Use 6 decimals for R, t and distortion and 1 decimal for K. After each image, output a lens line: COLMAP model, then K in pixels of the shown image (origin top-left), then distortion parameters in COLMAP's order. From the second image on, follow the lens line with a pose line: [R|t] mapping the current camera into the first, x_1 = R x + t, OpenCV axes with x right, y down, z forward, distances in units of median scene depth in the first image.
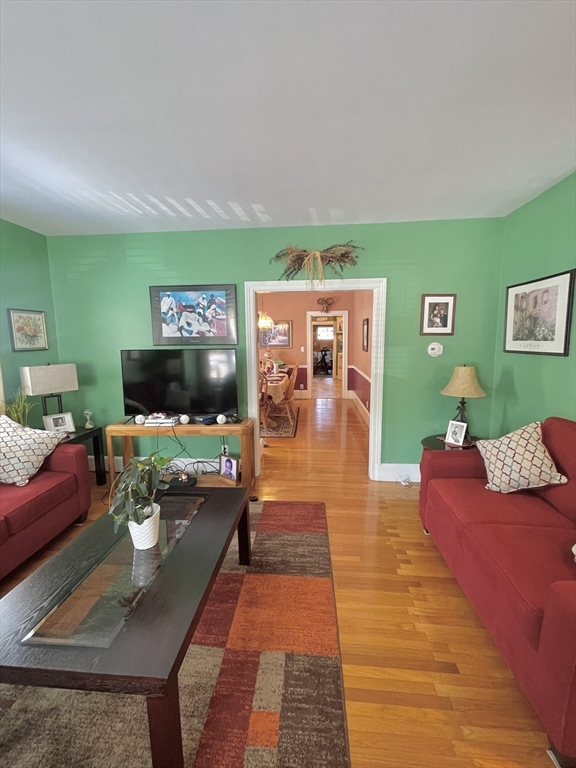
lens RADIAL K [[329.0, 0, 285.6], [0, 329.0, 381.1], [0, 0, 1]] dist [-0.002175, -0.000387]
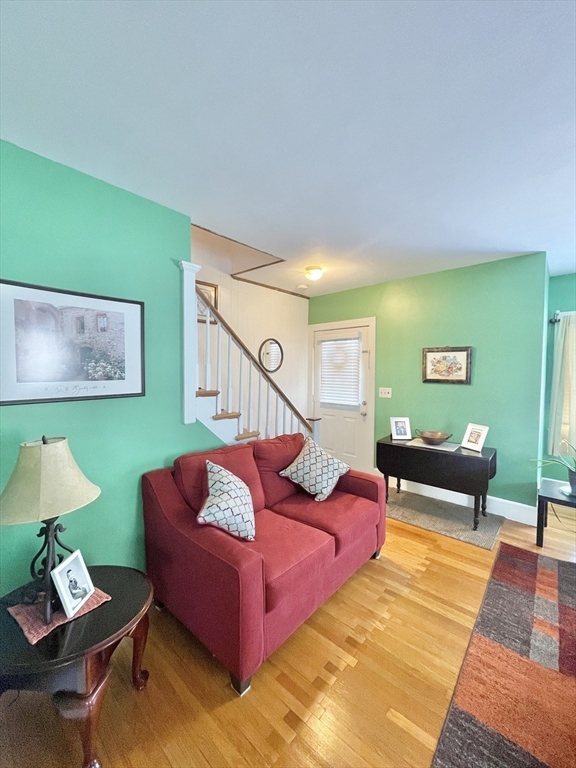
lens RADIAL K [[308.4, 0, 285.7], [0, 308.4, 382.6], [0, 0, 1]] dist [-0.001081, -0.000602]
pose [[-0.794220, -0.022755, 0.607204, 0.027665], [0.070424, 0.989117, 0.129181, -0.193523], [-0.603535, 0.145360, -0.783974, 1.408658]]
